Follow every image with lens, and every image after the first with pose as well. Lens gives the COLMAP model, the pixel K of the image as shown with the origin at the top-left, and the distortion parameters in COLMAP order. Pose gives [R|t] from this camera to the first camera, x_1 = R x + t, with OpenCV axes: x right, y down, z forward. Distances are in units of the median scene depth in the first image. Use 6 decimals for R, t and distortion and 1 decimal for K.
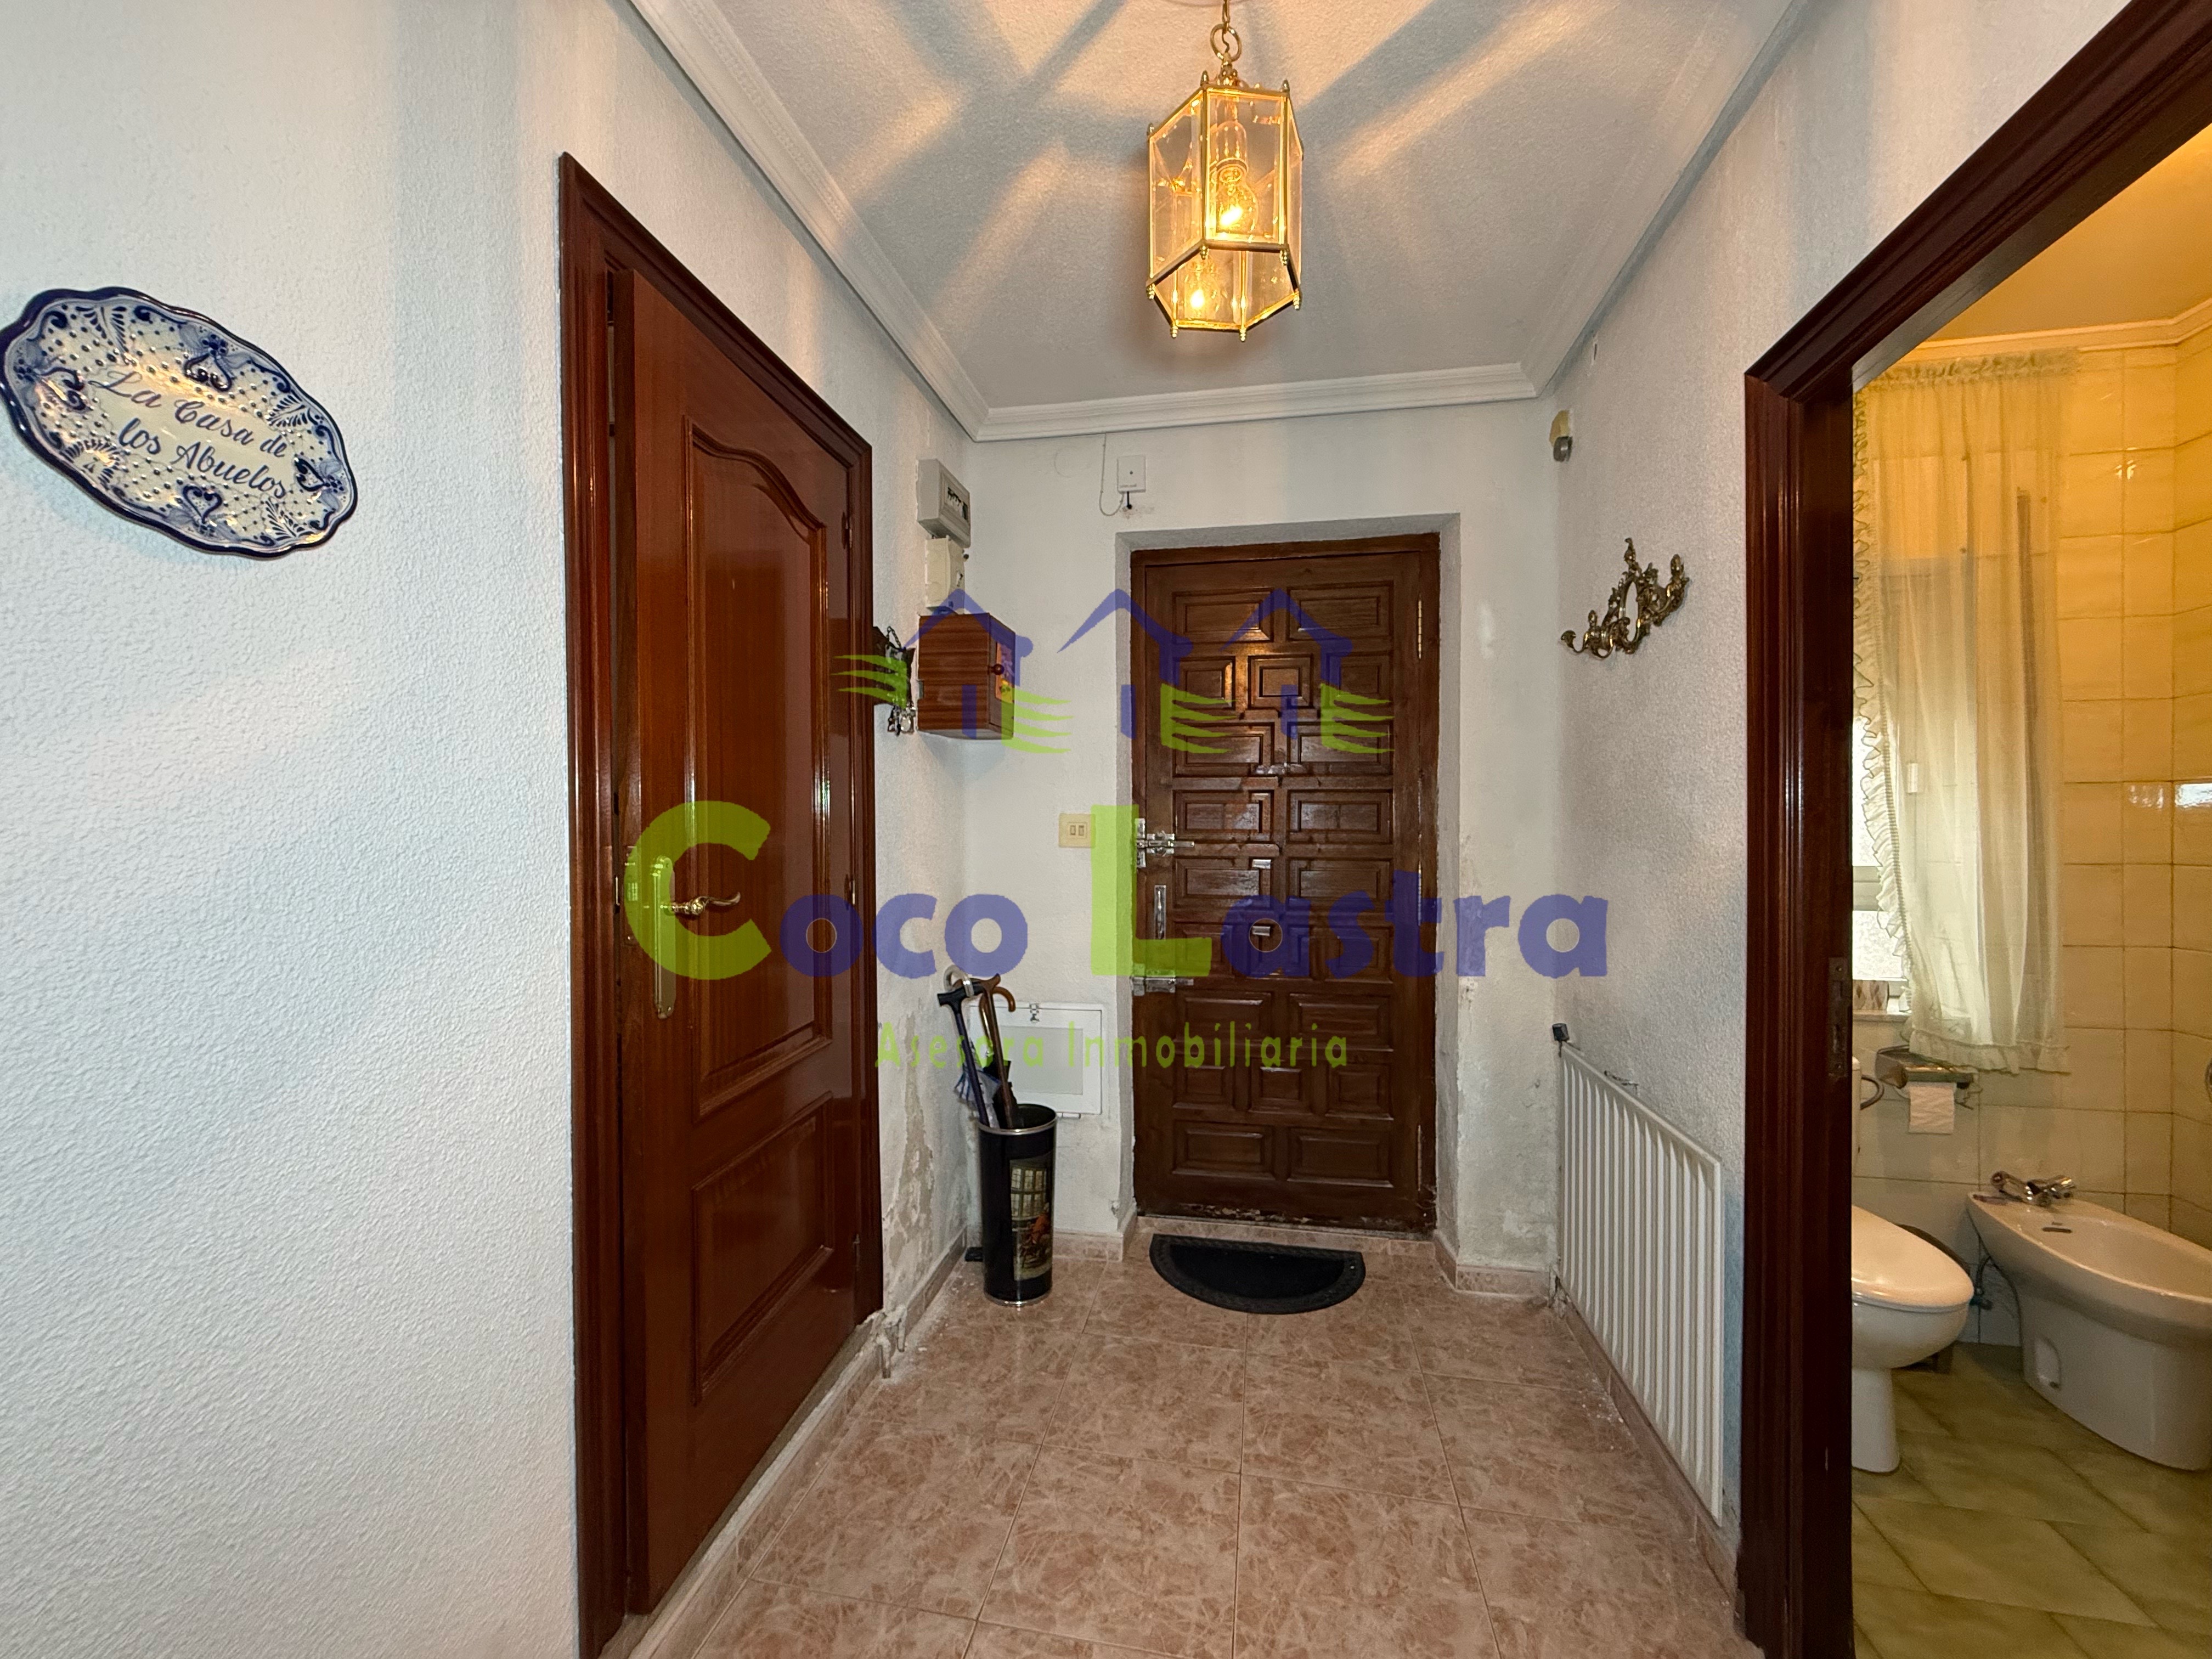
lens RADIAL K [[881.2, 0, 1100.3], [0, 881.2, 831.2], [0, 0, 1]] dist [0.000416, 0.000214]
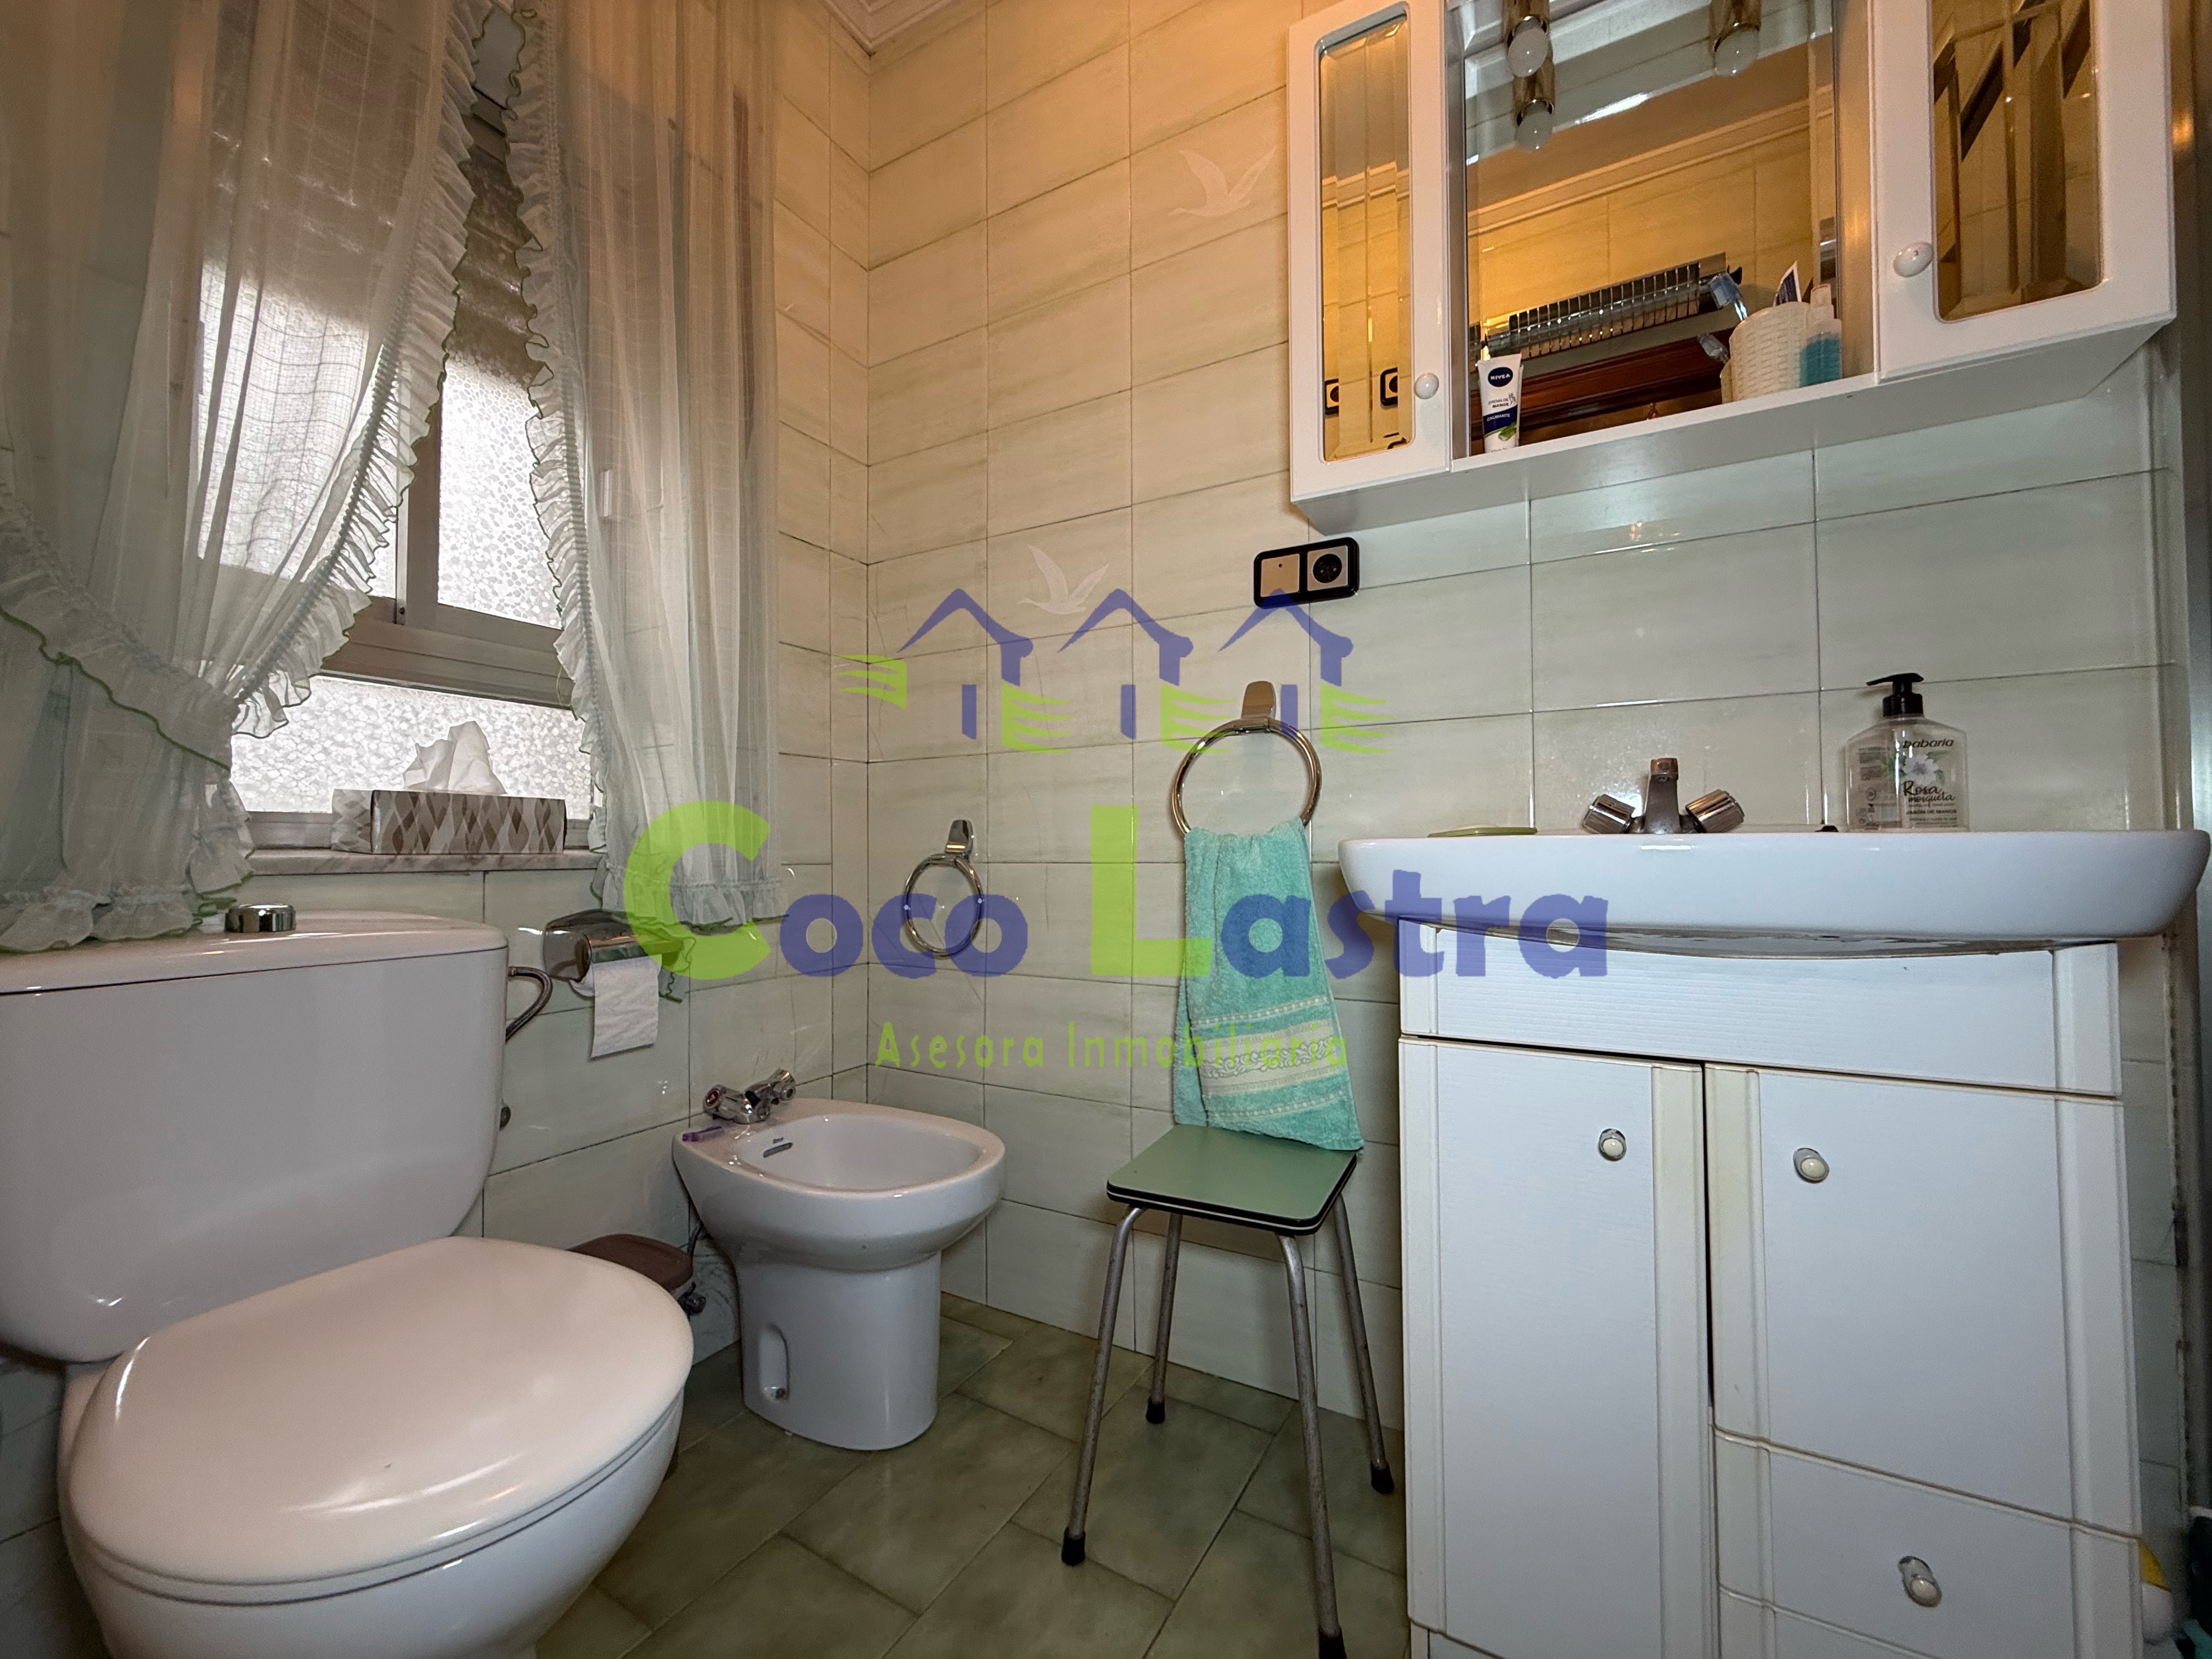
lens RADIAL K [[881.2, 0, 1100.2], [0, 881.2, 830.2], [0, 0, 1]] dist [0.000416, 0.000214]
pose [[0.339878, 0.020217, 0.940252, 0.504670], [0.009851, 0.999638, -0.025055, 0.217138], [-0.940418, 0.017778, 0.339556, 0.511810]]
